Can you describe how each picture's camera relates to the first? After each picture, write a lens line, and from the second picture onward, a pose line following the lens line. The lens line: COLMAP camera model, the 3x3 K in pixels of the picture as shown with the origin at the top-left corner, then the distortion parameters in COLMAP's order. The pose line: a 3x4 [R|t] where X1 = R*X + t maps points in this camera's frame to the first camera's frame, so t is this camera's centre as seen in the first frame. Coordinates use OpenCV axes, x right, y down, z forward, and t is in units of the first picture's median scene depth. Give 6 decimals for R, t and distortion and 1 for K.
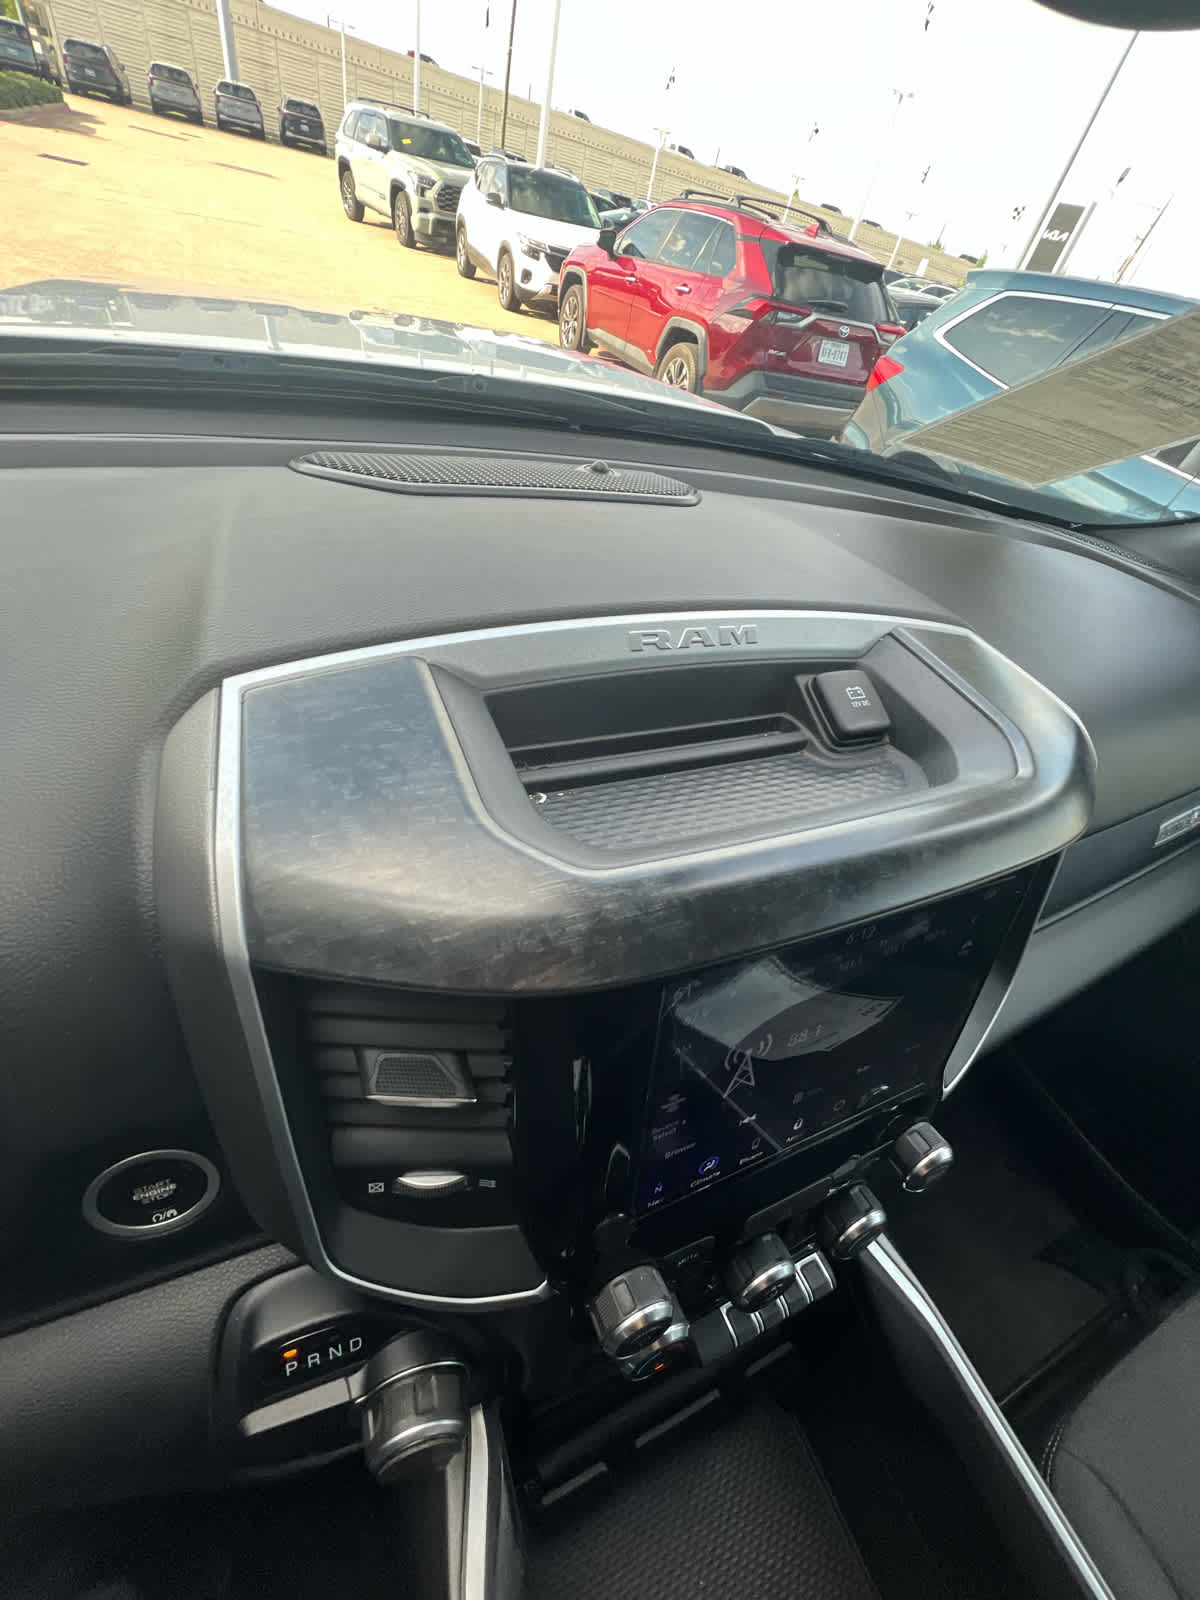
lens RADIAL K [[646.2, 0, 600.0], [0, 646.2, 800.0], [0, 0, 1]] dist [-0.001125, 0.000055]
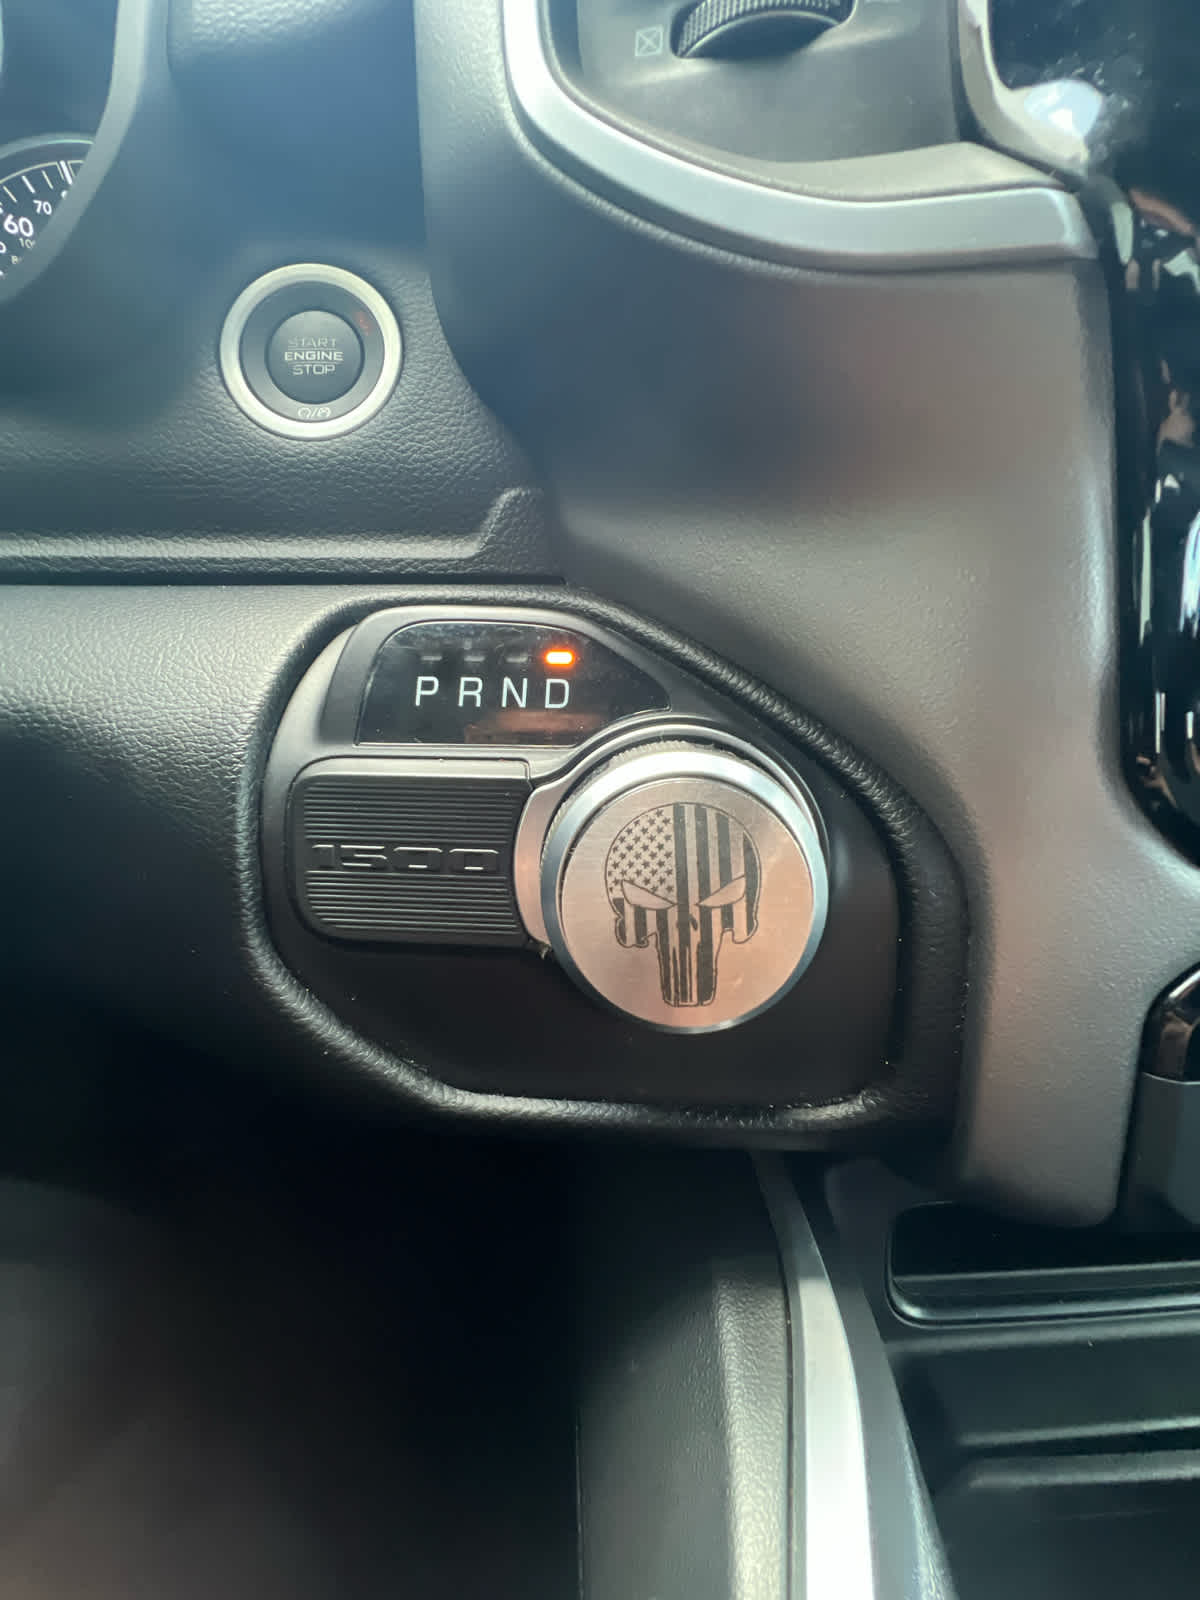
lens RADIAL K [[646.2, 0, 600.0], [0, 646.2, 800.0], [0, 0, 1]] dist [-0.001125, 0.000055]
pose [[0.920515, -0.059641, -0.386128, -0.096036], [-0.112389, 0.906089, -0.407886, 0.554037], [0.374193, 0.418862, 0.827366, 0.343932]]
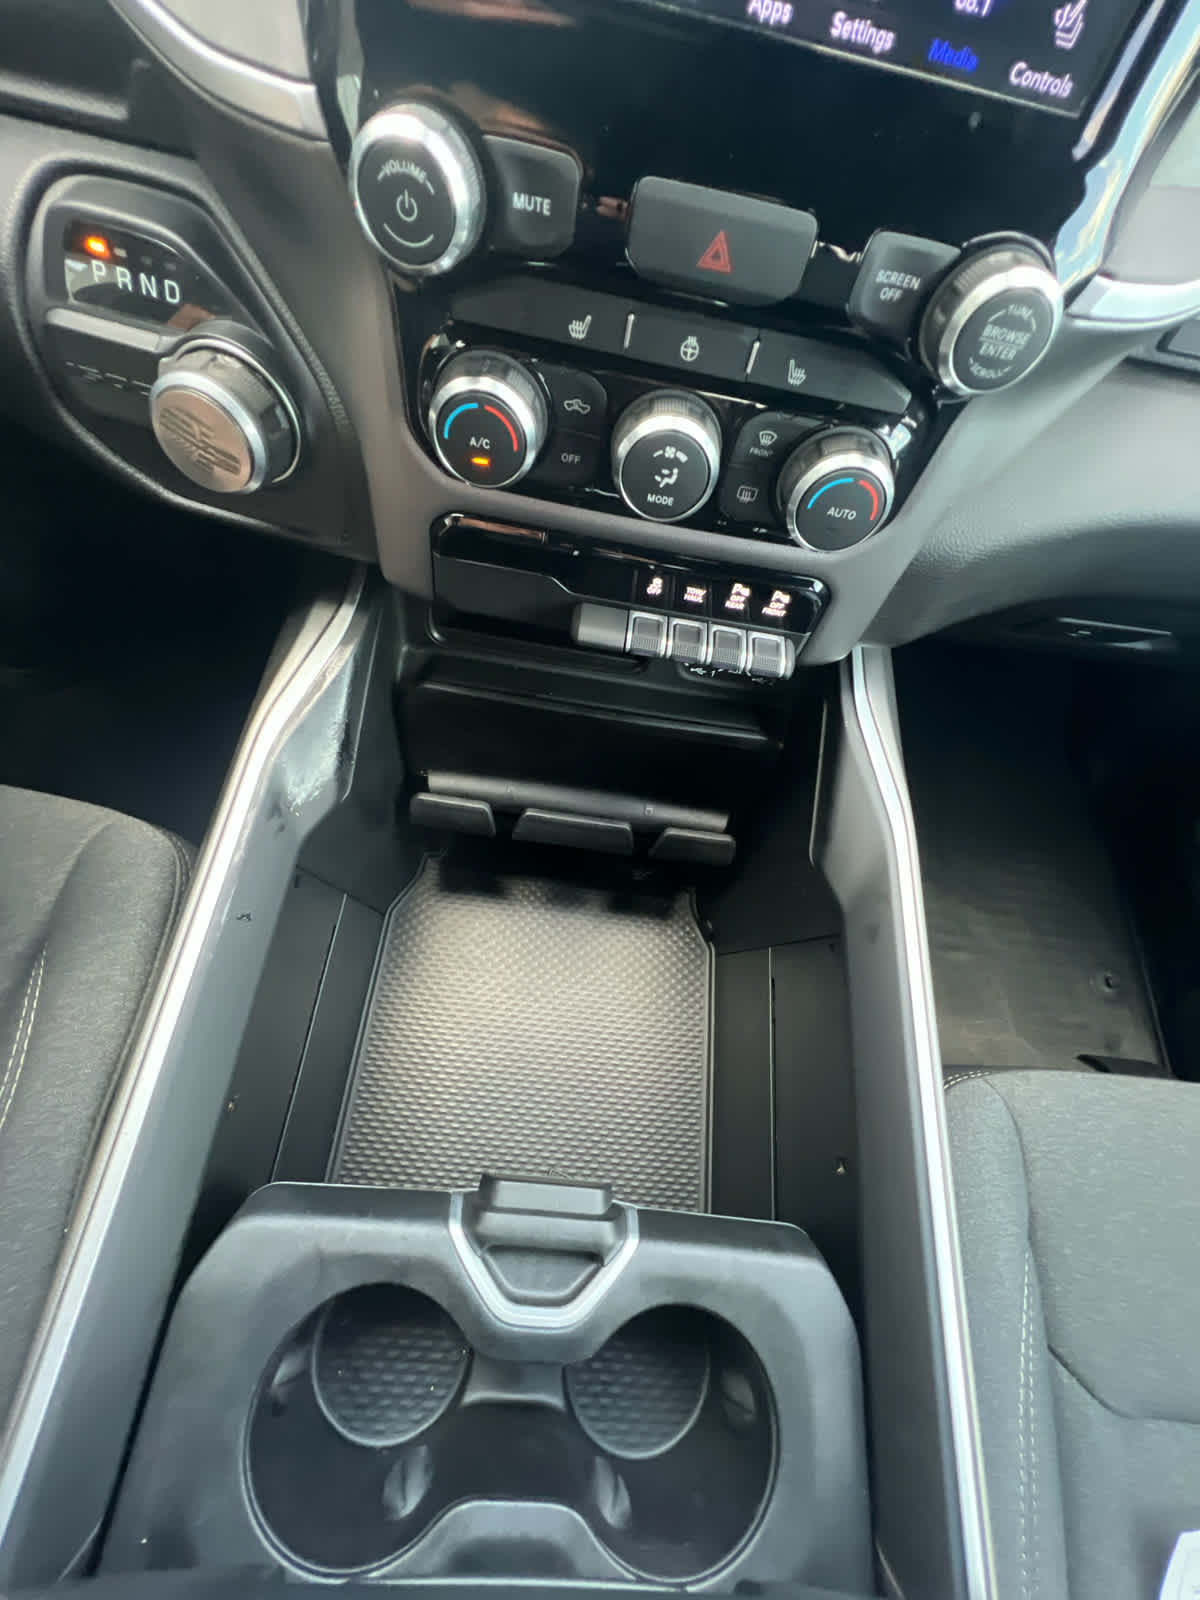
lens RADIAL K [[646.2, 0, 600.0], [0, 646.2, 800.0], [0, 0, 1]] dist [-0.001125, 0.000055]
pose [[0.875957, 0.416300, -0.243708, 0.292112], [-0.317904, 0.878166, 0.357439, 0.480509], [0.362817, -0.235625, 0.901579, 0.152776]]
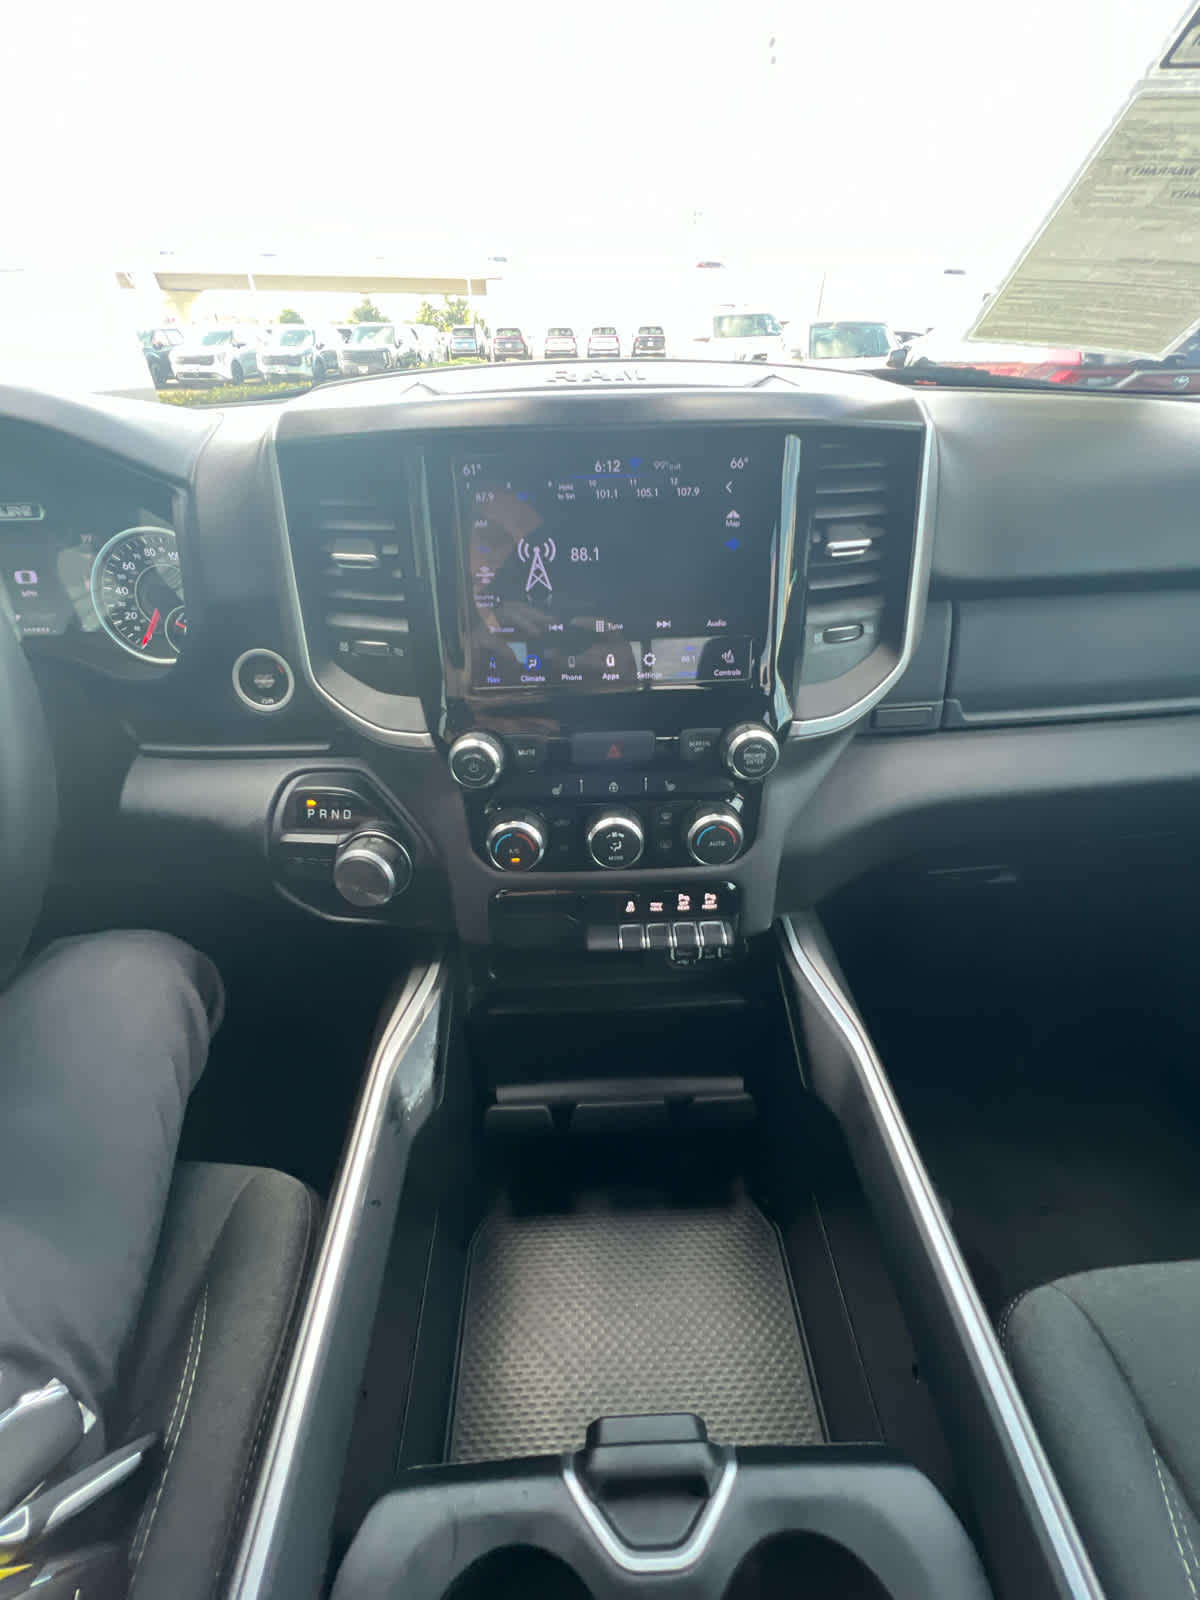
lens RADIAL K [[646.2, 0, 600.0], [0, 646.2, 800.0], [0, 0, 1]] dist [-0.001125, 0.000055]
pose [[0.908775, 0.046944, -0.414637, 0.429884], [-0.116202, 0.982817, -0.143412, 0.489746], [0.400780, 0.178511, 0.898615, -0.094709]]
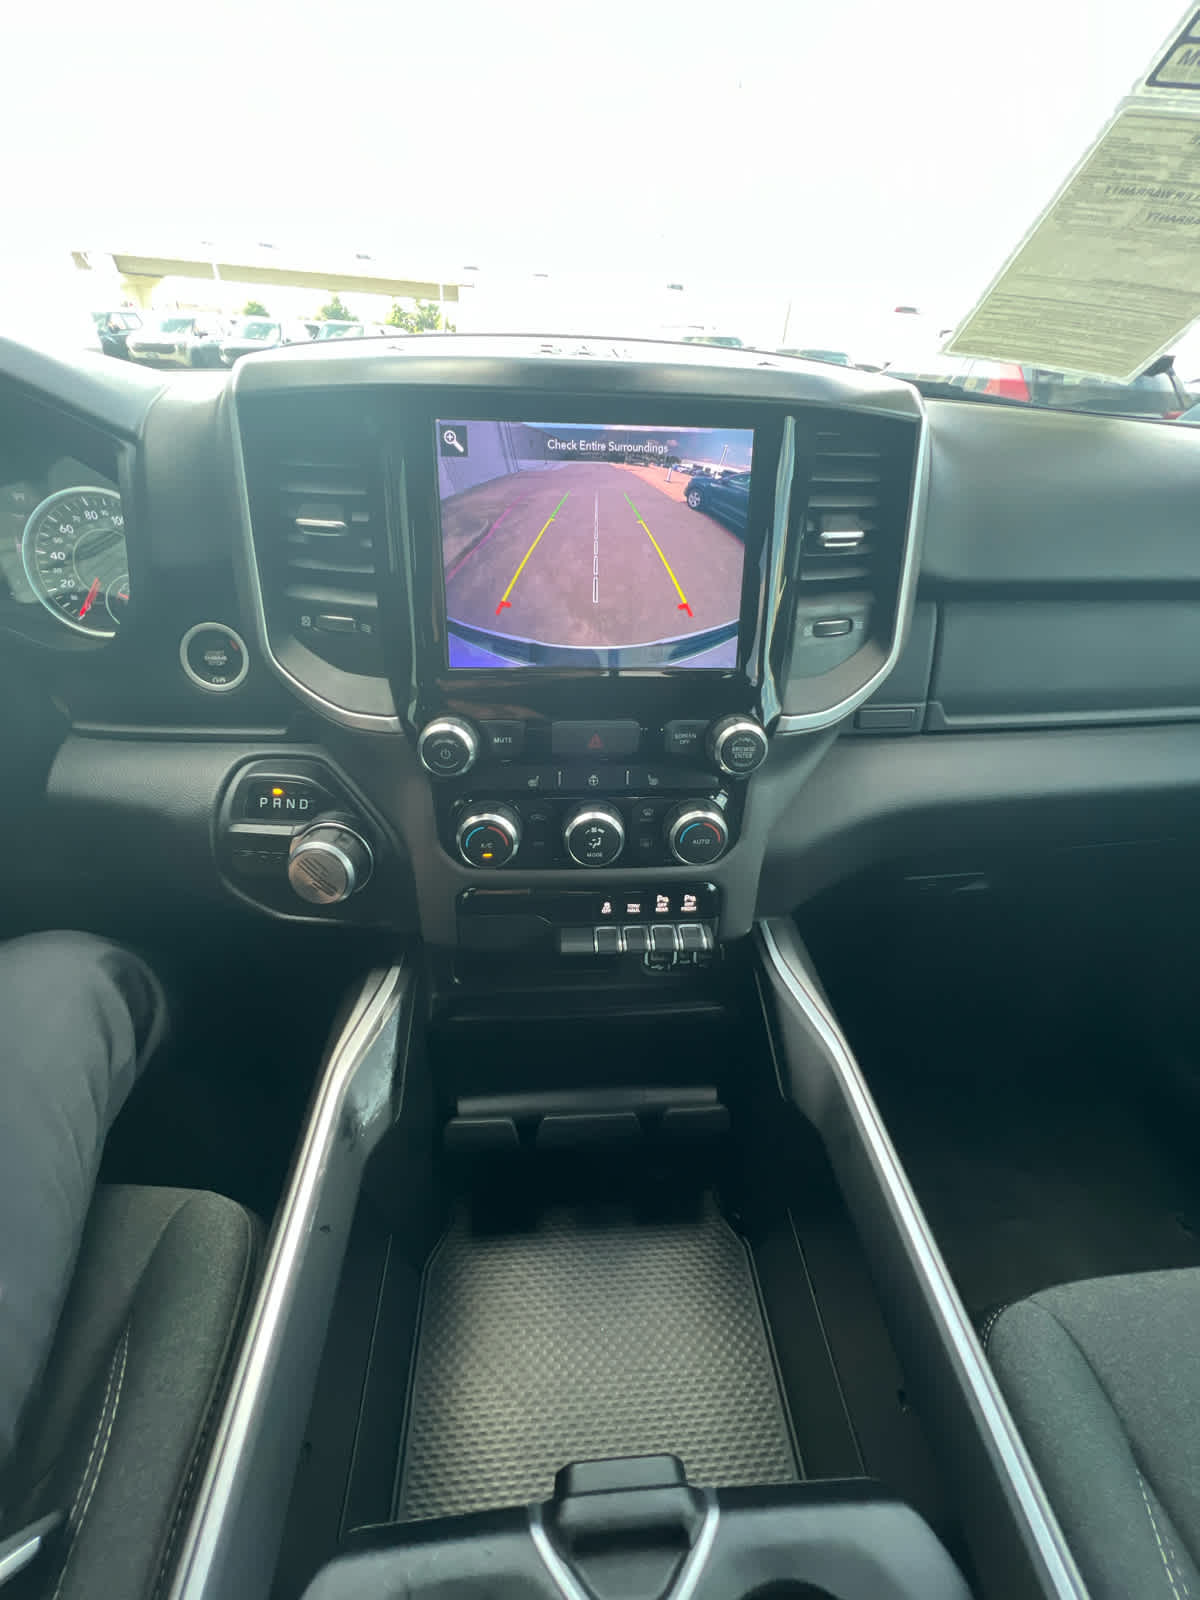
lens RADIAL K [[644.5, 0, 599.9], [0, 644.5, 800.2], [0, 0, 1]] dist [-0.001524, -0.000076]
pose [[0.931172, 0.061494, -0.359356, 0.395597], [-0.127974, 0.978085, -0.164235, 0.502535], [0.341381, 0.198919, 0.918635, -0.061682]]
